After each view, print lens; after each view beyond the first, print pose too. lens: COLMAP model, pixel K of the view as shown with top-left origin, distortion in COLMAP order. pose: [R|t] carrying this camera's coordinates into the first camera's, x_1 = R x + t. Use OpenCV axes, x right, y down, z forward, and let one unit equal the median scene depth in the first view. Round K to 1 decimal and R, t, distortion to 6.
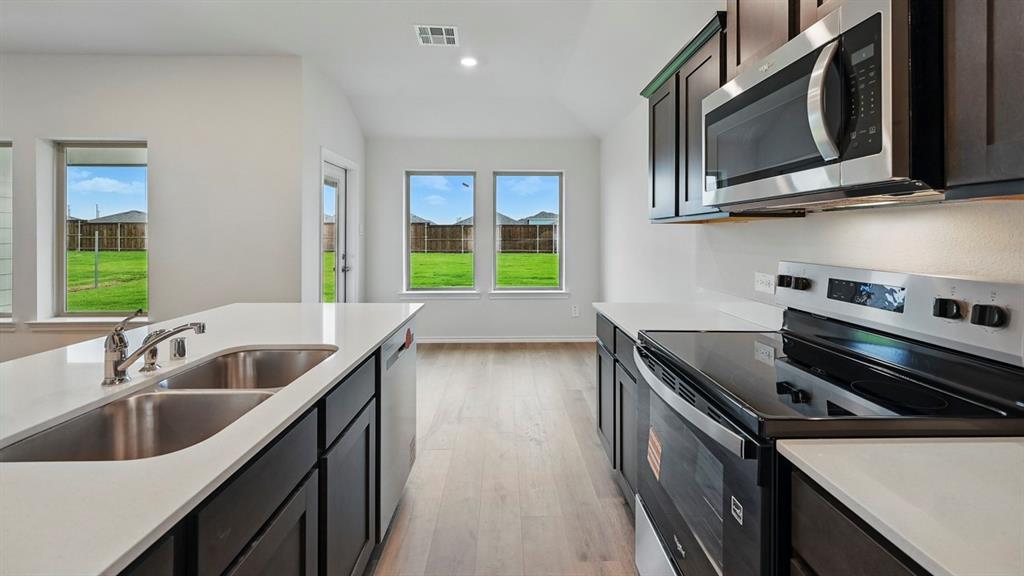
lens RADIAL K [[405.9, 0, 513.8], [0, 405.9, 234.2], [0, 0, 1]] dist [-0.000709, 0.000115]
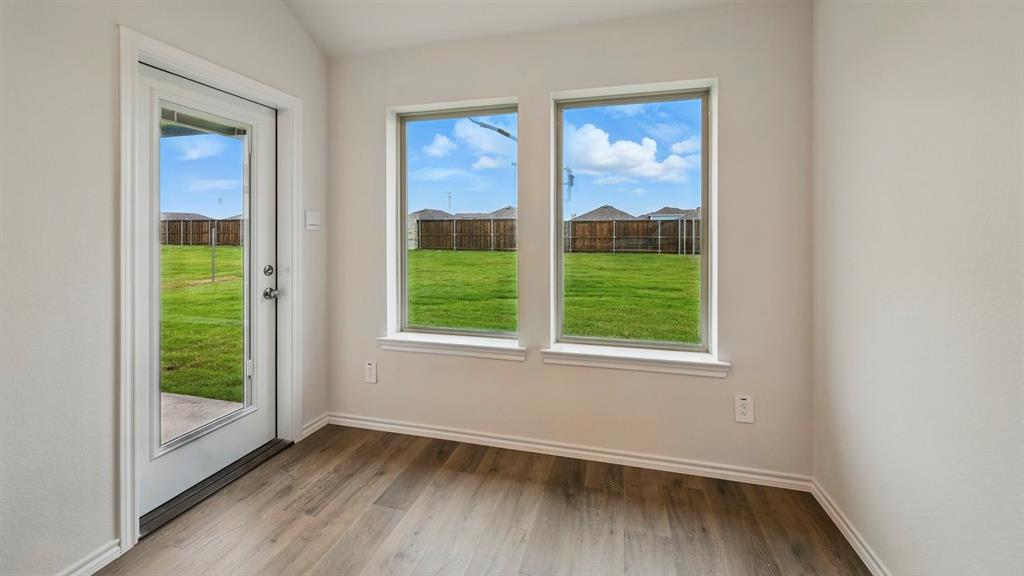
lens RADIAL K [[405.9, 0, 513.8], [0, 405.9, 234.2], [0, 0, 1]] dist [-0.000709, 0.000115]
pose [[0.958828, 0.000299, -0.283987, 0.064719], [0.001381, 0.999983, 0.005715, 0.005889], [0.283984, -0.005872, 0.958811, 0.825950]]
